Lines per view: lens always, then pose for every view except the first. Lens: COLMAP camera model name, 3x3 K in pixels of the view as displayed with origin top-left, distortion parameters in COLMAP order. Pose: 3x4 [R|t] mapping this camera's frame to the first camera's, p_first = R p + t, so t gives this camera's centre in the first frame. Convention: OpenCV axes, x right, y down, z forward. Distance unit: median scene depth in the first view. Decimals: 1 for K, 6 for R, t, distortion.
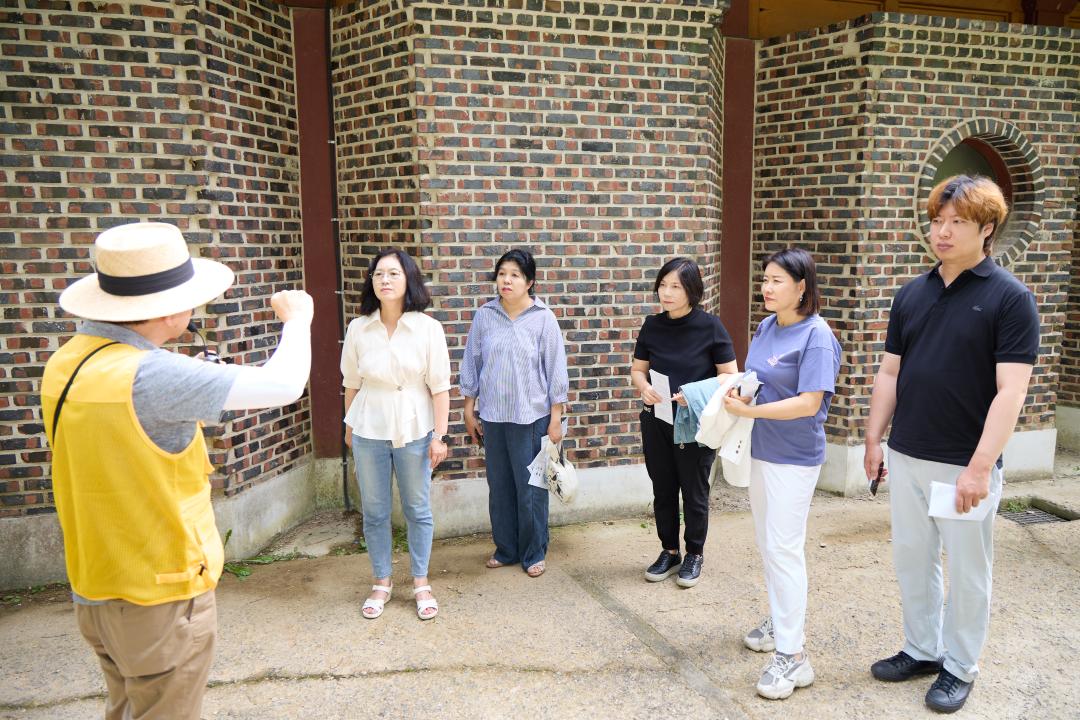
lens RADIAL K [[793.5, 0, 540.0], [0, 793.5, 360.0], [0, 0, 1]] dist [-0.004548, -0.001751]
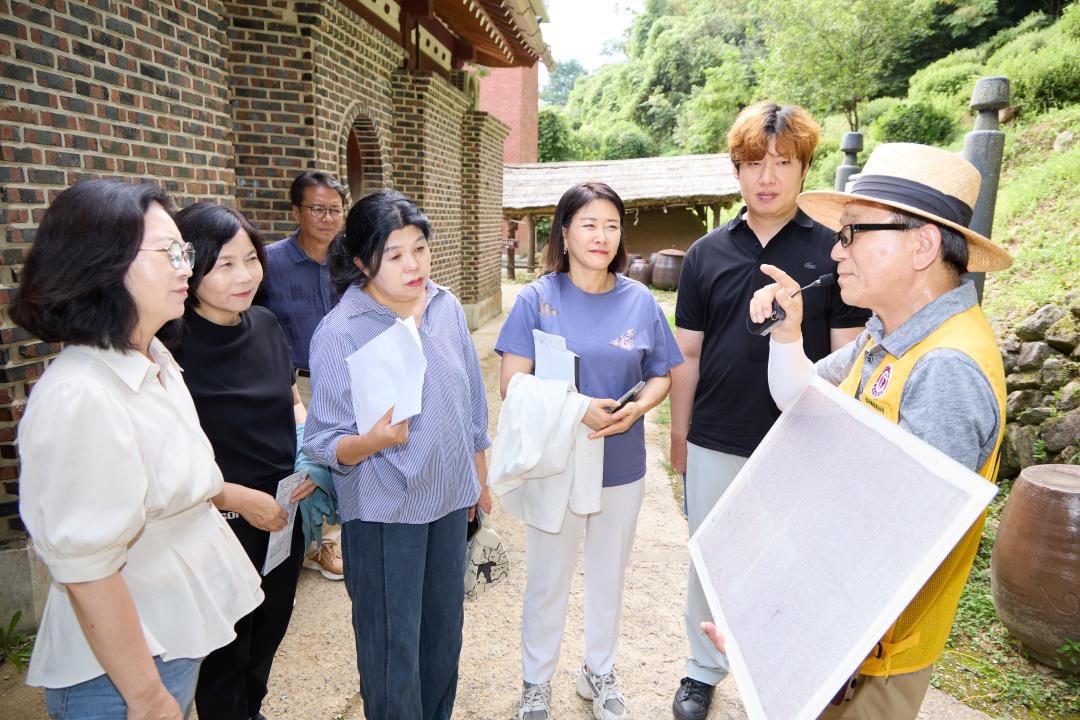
lens RADIAL K [[793.5, 0, 540.0], [0, 793.5, 360.0], [0, 0, 1]] dist [-0.004548, -0.001751]
pose [[0.342999, -0.153097, 0.926775, -0.549296], [0.111109, 0.986315, 0.121811, -0.032260], [-0.932741, 0.061192, 0.355316, 0.342395]]
